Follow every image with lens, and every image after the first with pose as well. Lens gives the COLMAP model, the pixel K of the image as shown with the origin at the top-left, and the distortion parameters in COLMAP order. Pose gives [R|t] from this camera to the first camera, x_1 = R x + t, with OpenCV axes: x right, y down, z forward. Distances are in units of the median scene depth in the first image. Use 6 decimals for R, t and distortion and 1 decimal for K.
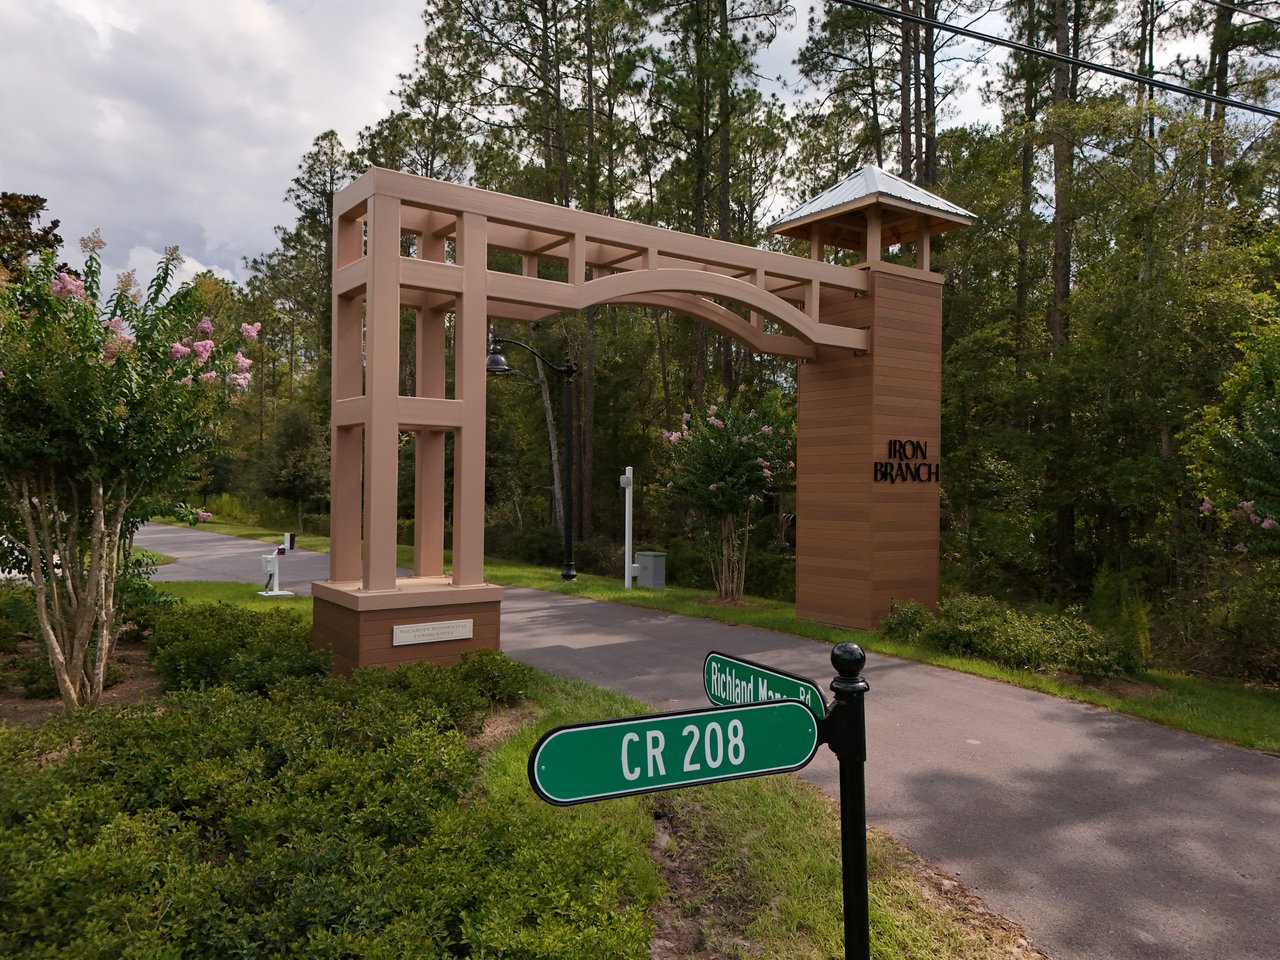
lens RADIAL K [[951.6, 0, 640.0], [0, 951.6, 480.0], [0, 0, 1]] dist [0.061474, -0.053062]
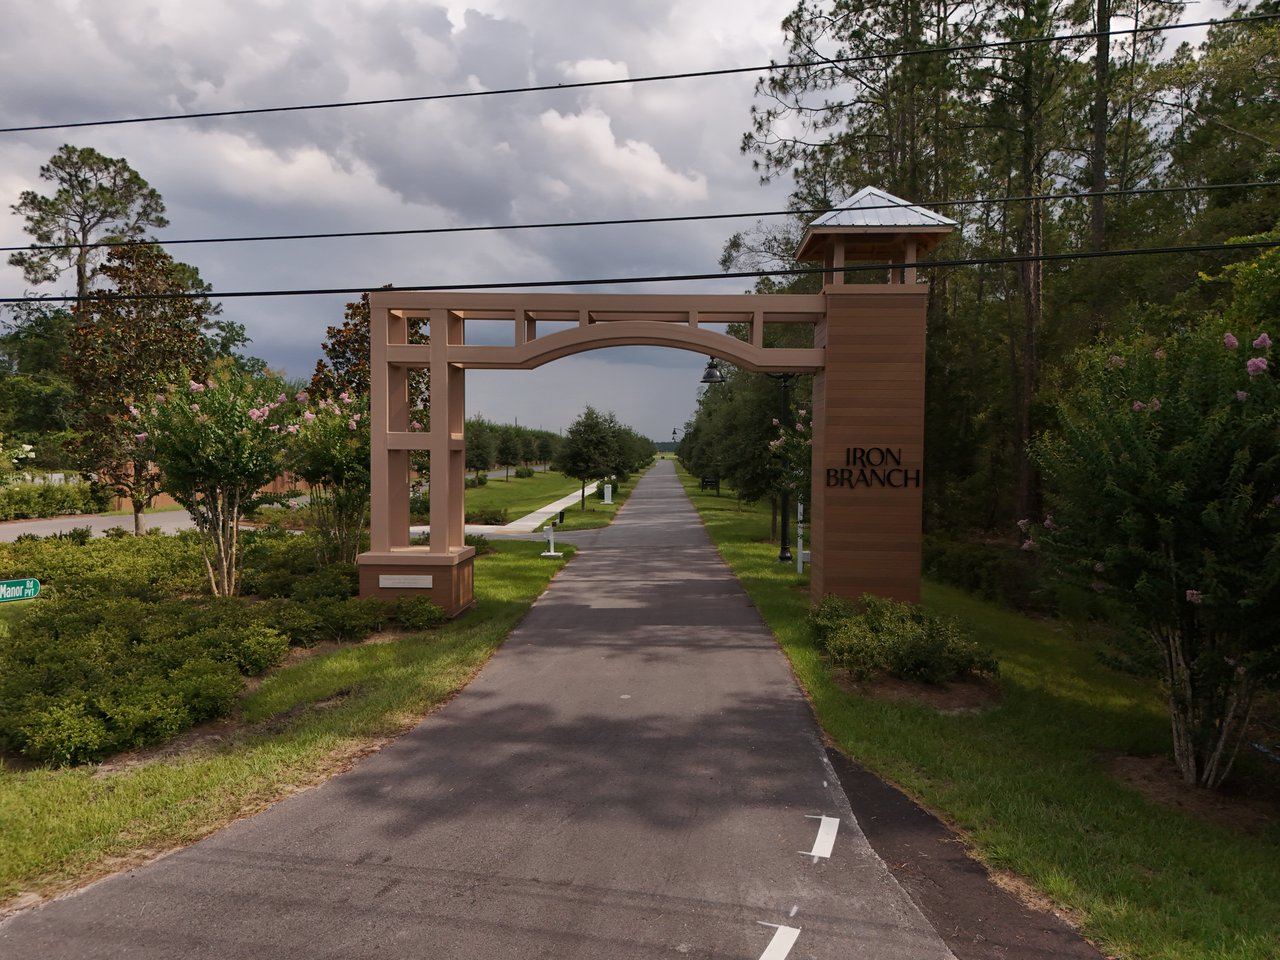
lens RADIAL K [[951.6, 0, 640.0], [0, 951.6, 480.0], [0, 0, 1]] dist [0.061474, -0.053062]
pose [[0.784888, 0.016788, -0.619411, 0.752704], [0.000920, 0.999600, 0.028258, -0.037115], [0.619637, -0.022750, 0.784558, 0.004553]]
